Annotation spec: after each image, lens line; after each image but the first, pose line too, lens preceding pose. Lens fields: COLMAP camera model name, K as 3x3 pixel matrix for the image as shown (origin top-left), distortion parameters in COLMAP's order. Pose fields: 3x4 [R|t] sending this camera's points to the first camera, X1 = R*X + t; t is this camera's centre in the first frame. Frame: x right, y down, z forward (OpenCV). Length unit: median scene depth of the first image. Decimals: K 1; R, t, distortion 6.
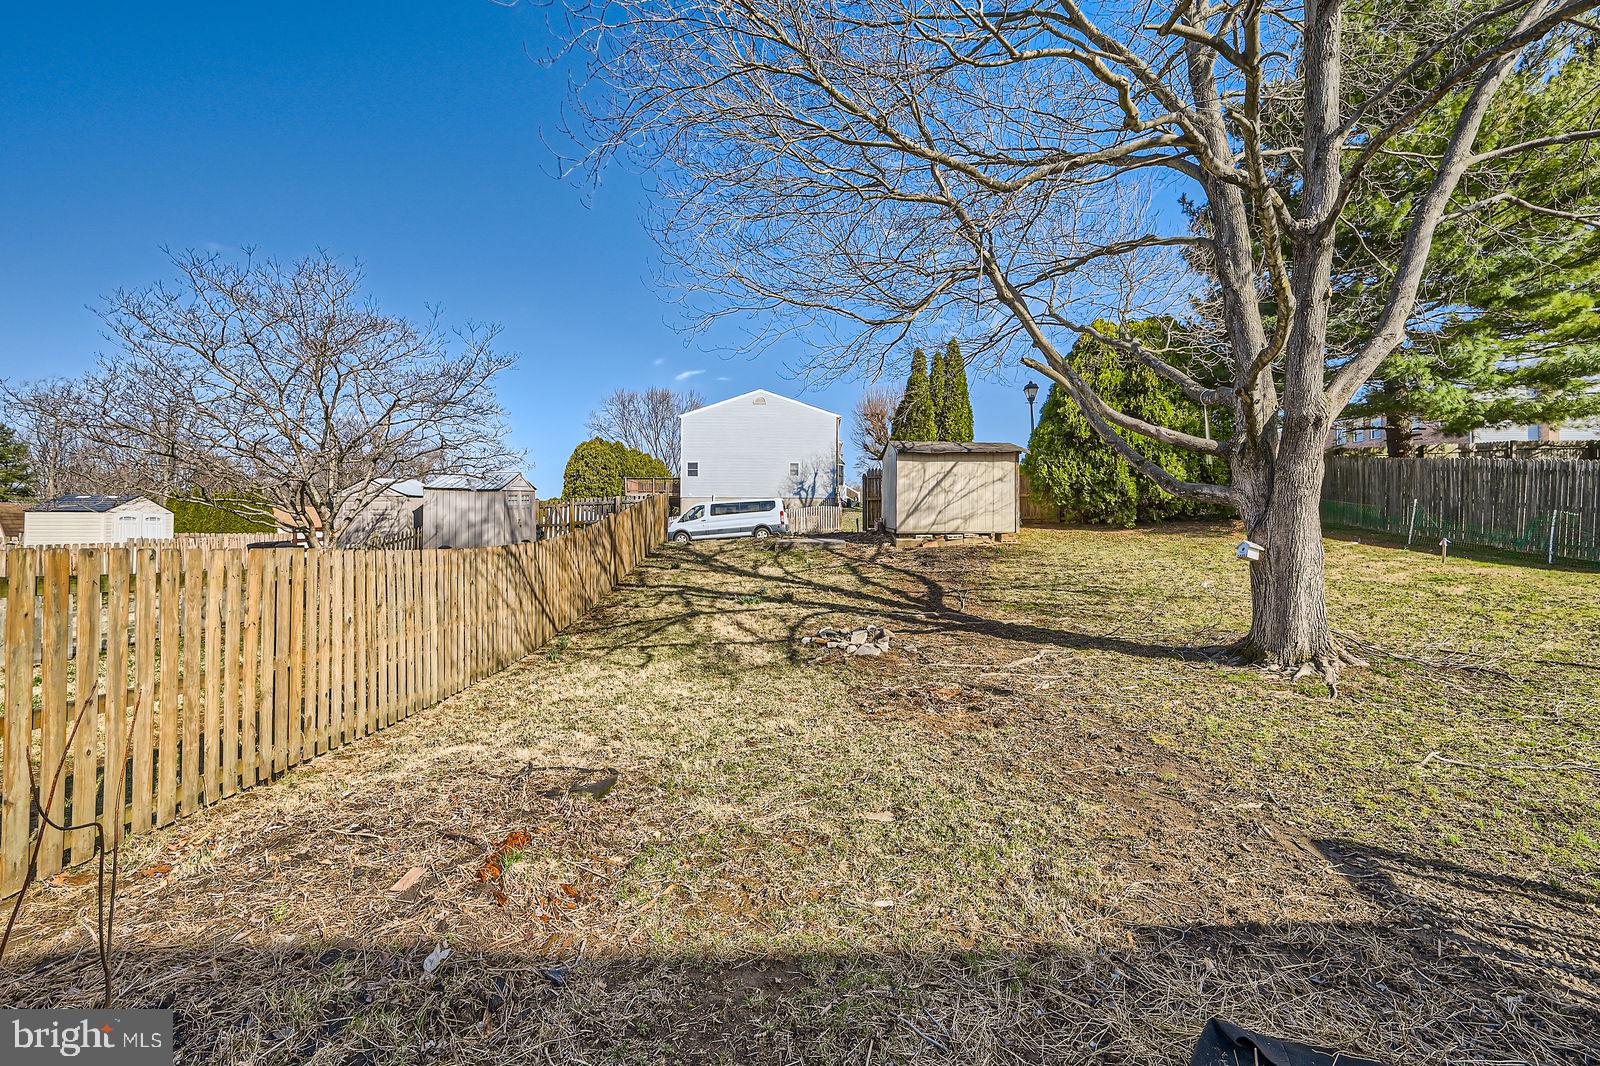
lens RADIAL K [[650.9, 0, 798.3], [0, 650.9, 524.5], [0, 0, 1]] dist [0.000443, 0.000229]
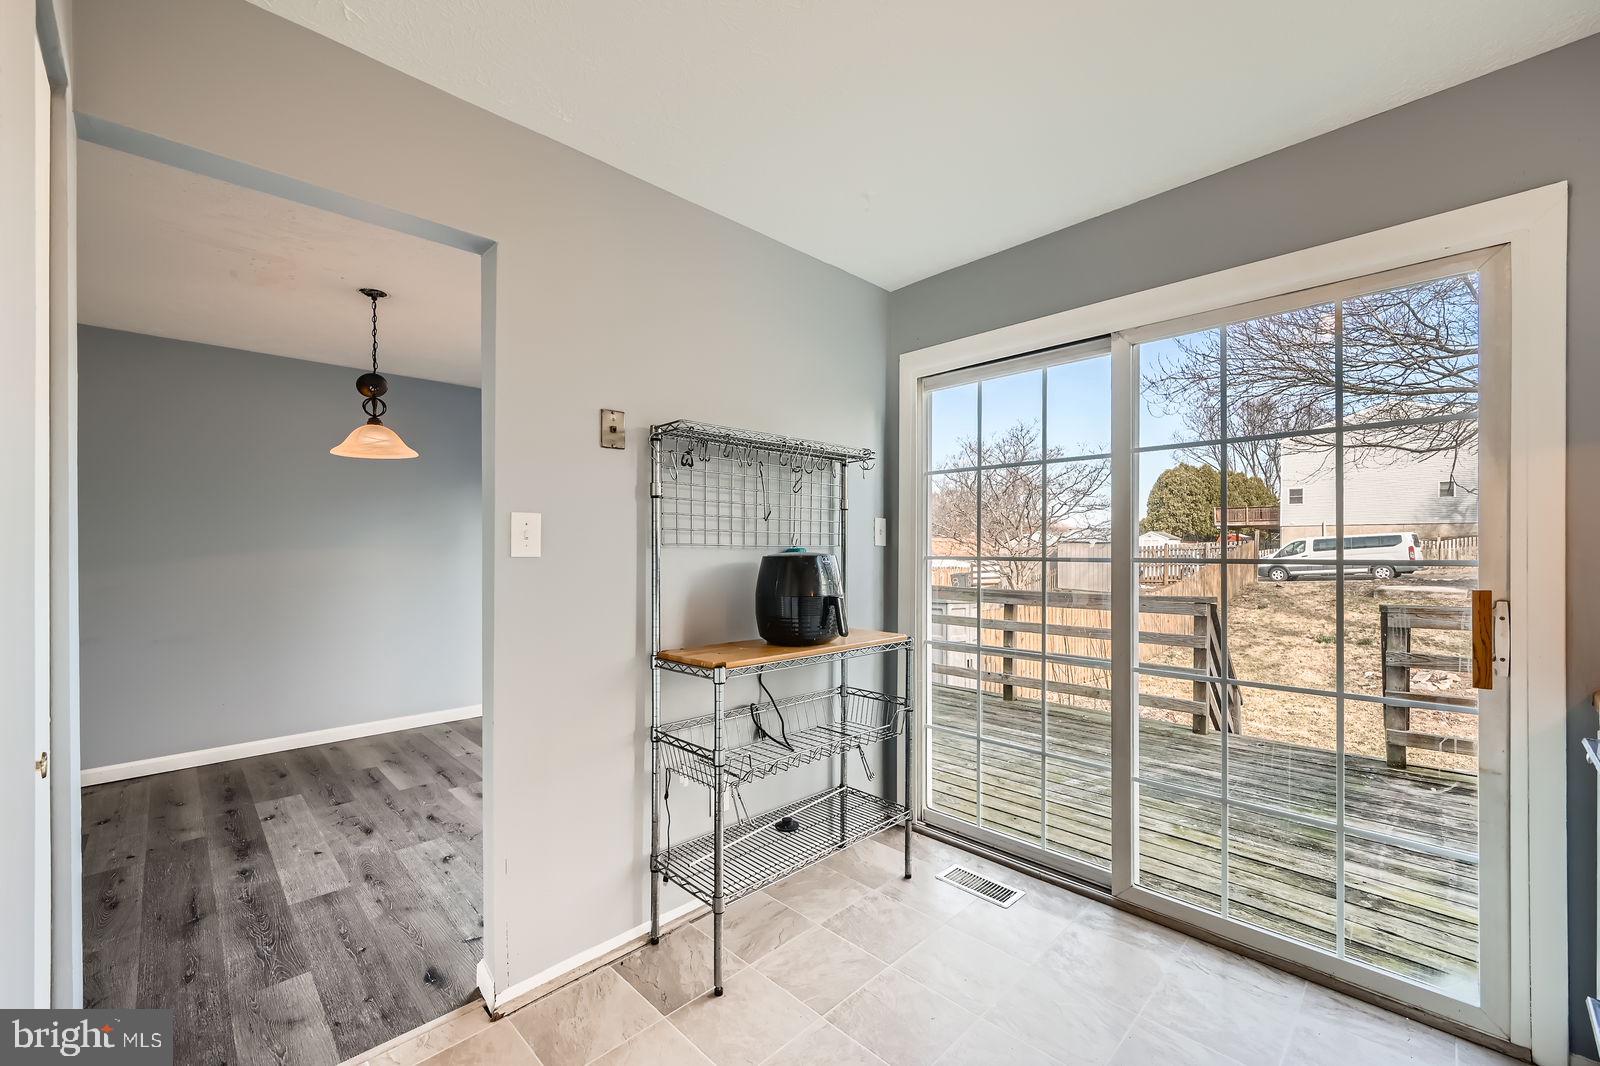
lens RADIAL K [[650.9, 0, 811.0], [0, 650.9, 544.9], [0, 0, 1]] dist [0.000443, 0.000229]
pose [[0.685838, -0.008469, -0.727705, 0.103114], [0.010734, 0.999941, -0.001521, -0.050843], [0.727675, -0.006768, 0.685888, -0.385436]]
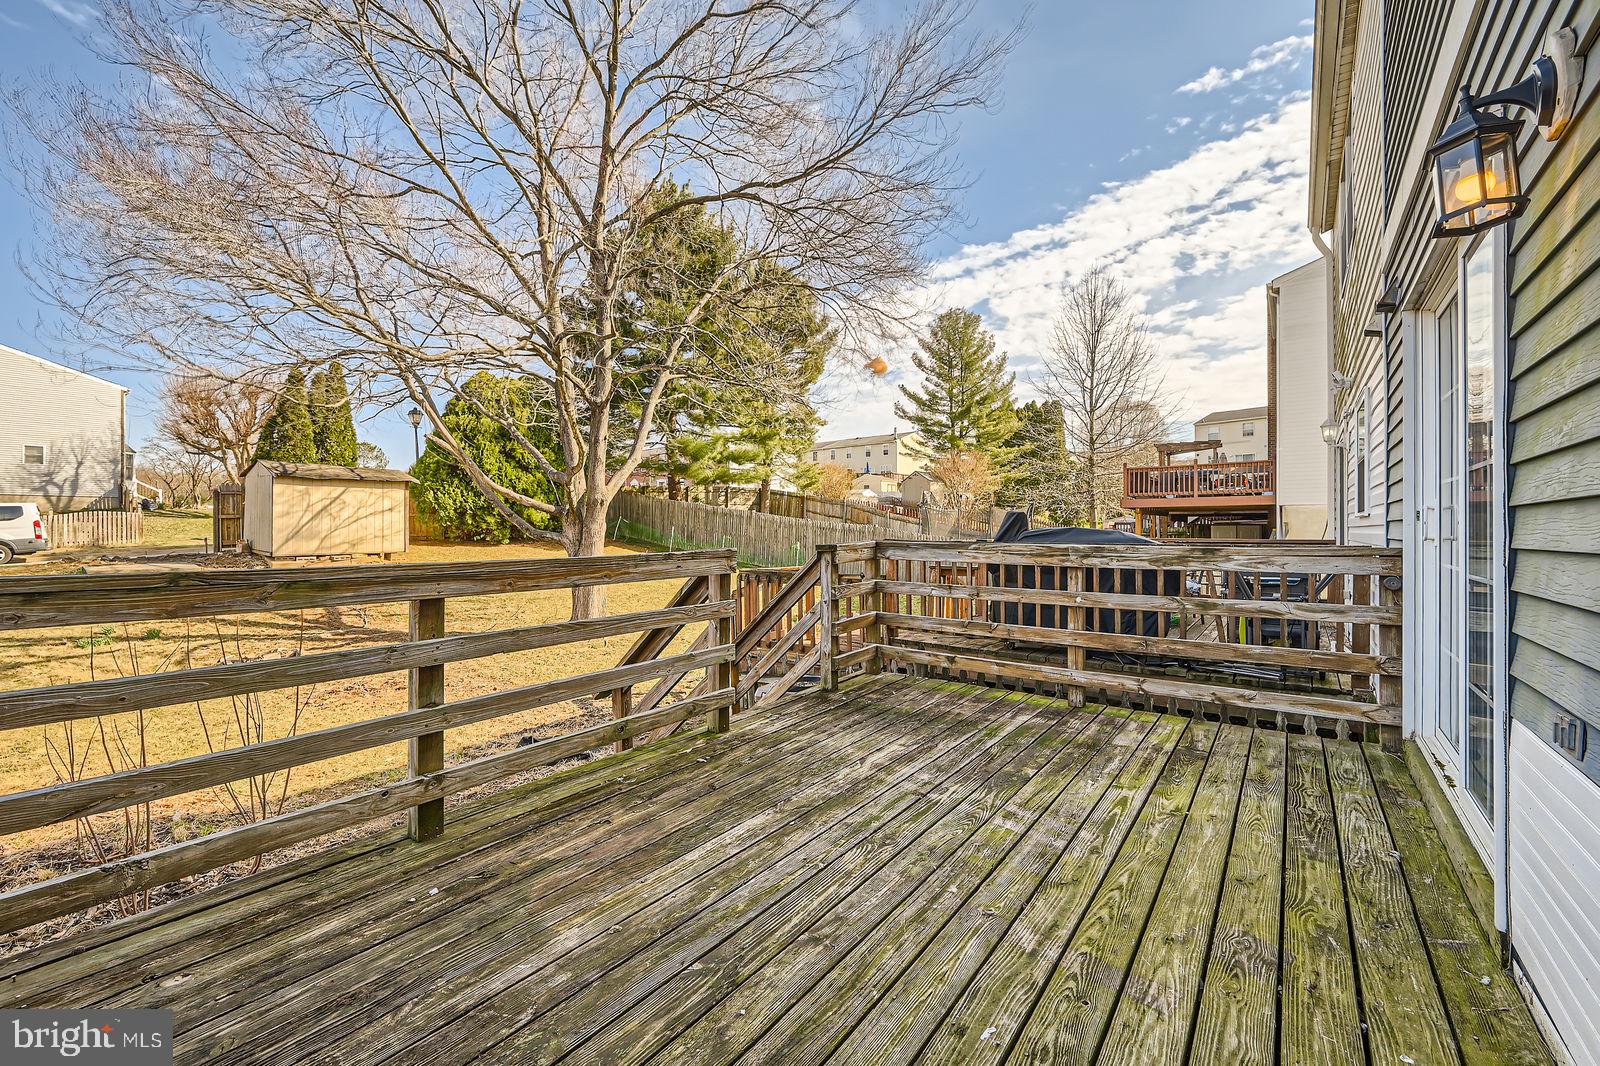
lens RADIAL K [[650.9, 0, 811.7], [0, 650.9, 525.5], [0, 0, 1]] dist [0.000443, 0.000229]
pose [[0.613261, 0.002894, 0.789875, -0.117960], [-0.006484, 0.999978, 0.001370, -0.036666], [-0.789853, -0.005962, 0.613267, -0.236232]]
